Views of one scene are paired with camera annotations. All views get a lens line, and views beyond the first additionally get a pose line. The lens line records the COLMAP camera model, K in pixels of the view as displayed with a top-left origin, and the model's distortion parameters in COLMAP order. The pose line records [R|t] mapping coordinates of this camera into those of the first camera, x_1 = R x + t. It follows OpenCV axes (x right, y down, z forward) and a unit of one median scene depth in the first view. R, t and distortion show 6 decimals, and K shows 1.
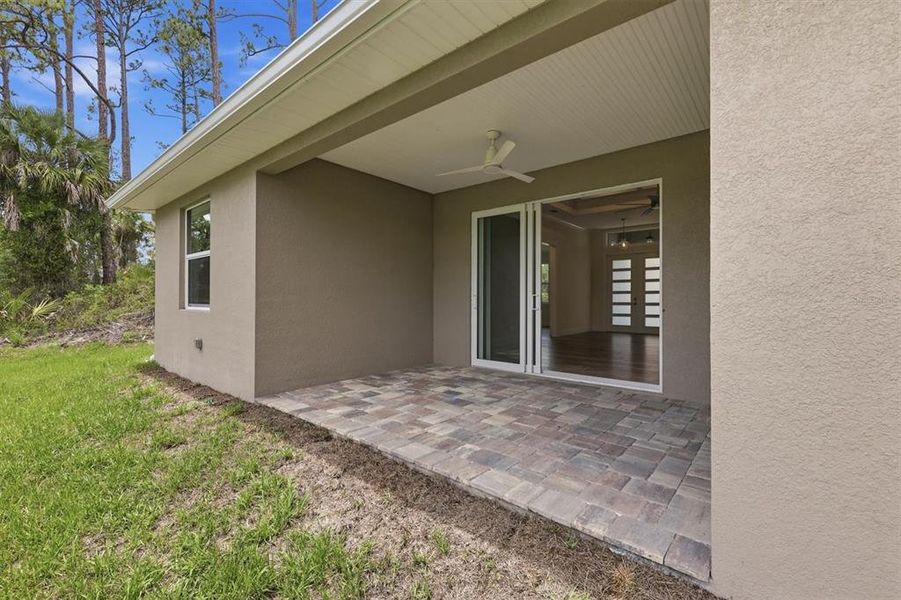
lens RADIAL K [[461.0, 0, 452.1], [0, 461.0, 307.3], [0, 0, 1]] dist [0.003984, 0.000447]
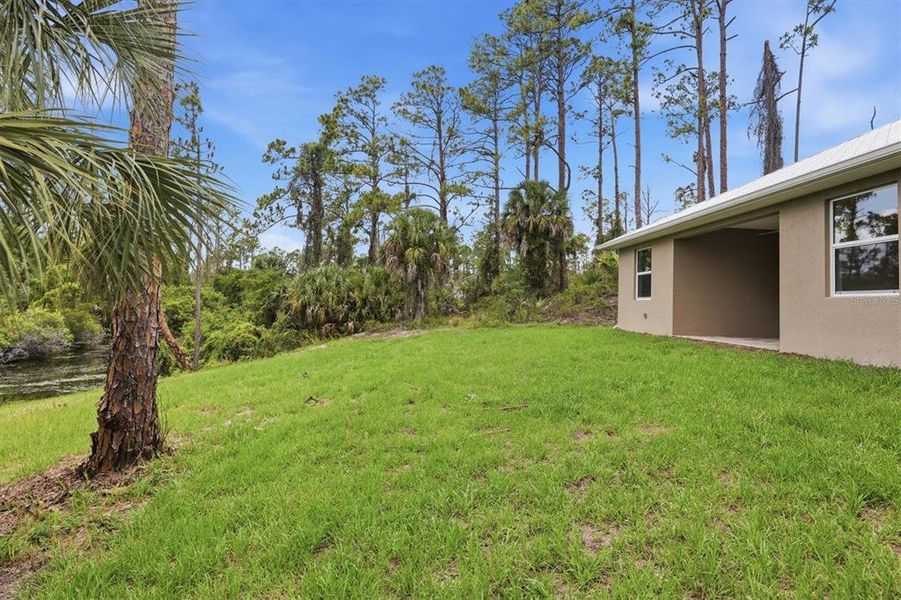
lens RADIAL K [[593.8, 0, 450.5], [0, 593.8, 300.0], [0, 0, 1]] dist [0.009929, 0.000551]
pose [[0.744131, 0.001389, -0.668032, 0.276561], [-0.020815, 0.999561, -0.021107, 0.038395], [0.667709, 0.029611, 0.743833, -0.738189]]
